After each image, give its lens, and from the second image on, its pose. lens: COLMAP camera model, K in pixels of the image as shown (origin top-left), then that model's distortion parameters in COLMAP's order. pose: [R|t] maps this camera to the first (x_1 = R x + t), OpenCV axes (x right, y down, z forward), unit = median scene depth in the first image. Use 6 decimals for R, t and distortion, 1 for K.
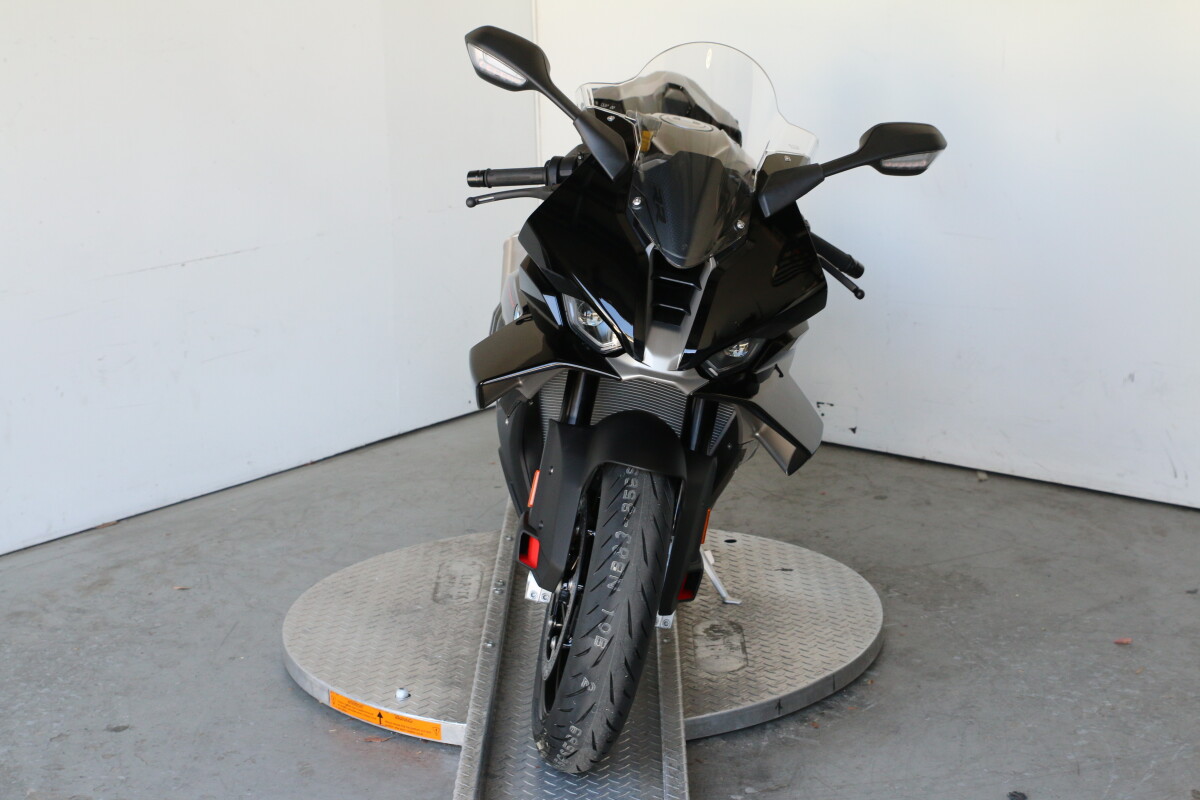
lens RADIAL K [[2257.3, 0, 600.0], [0, 2257.3, 400.0], [0, 0, 1]] dist [0.033437, 0.229694]
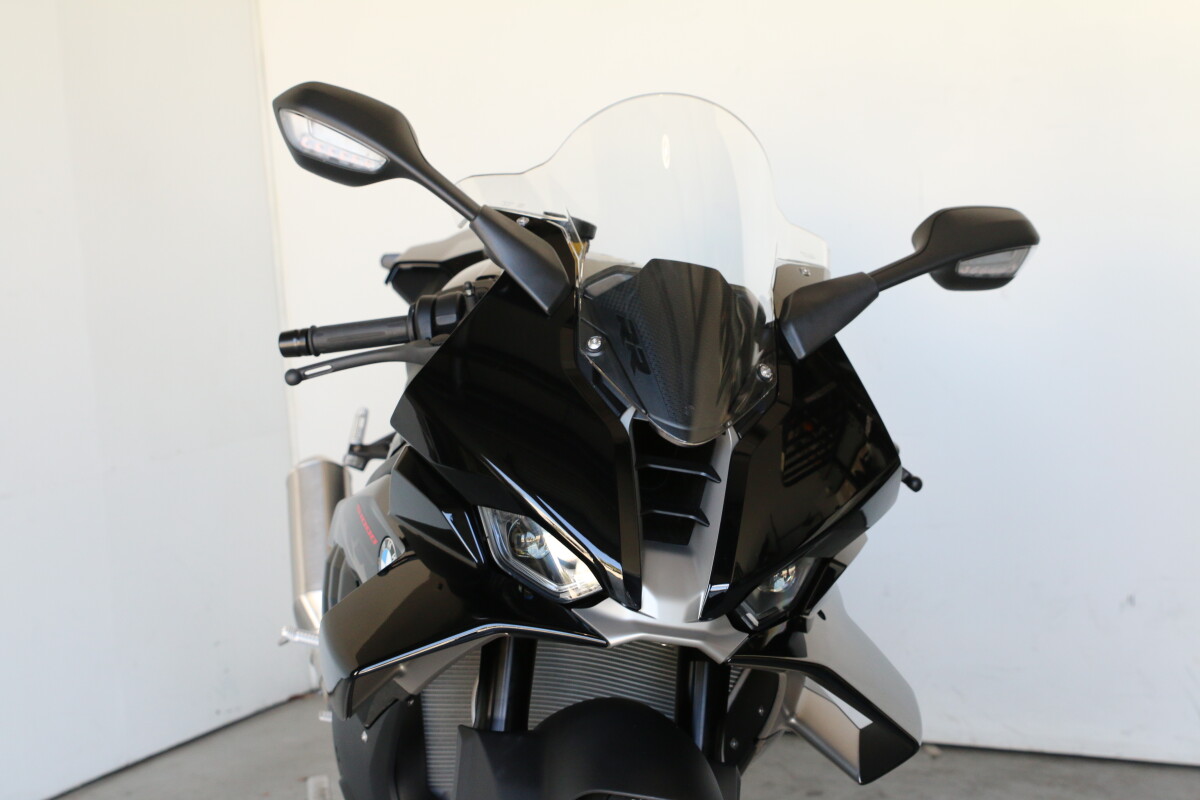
lens RADIAL K [[2178.3, 0, 600.0], [0, 2178.3, 400.0], [0, 0, 1]] dist [0.012426, 0.090766]
pose [[0.983905, -0.065070, 0.166427, -0.070086], [0.086273, 0.988584, -0.123523, -0.002035], [-0.156489, 0.135893, 0.978286, 0.394263]]
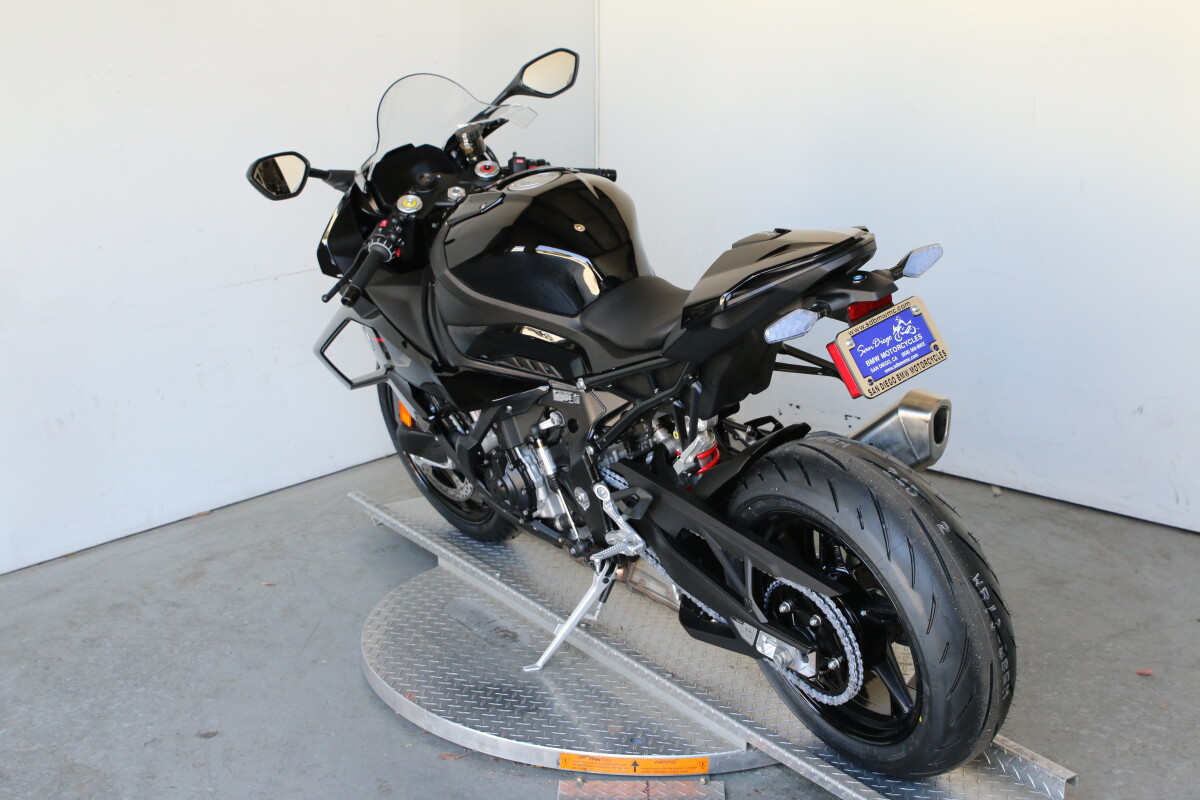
lens RADIAL K [[1831.5, 0, 600.0], [0, 1831.5, 400.0], [0, 0, 1]] dist [-0.025150, 0.105124]
pose [[0.999541, 0.030273, -0.000751, -0.032950], [-0.030225, 0.998870, 0.036672, -0.050063], [0.001860, -0.036632, 0.999327, 0.148081]]
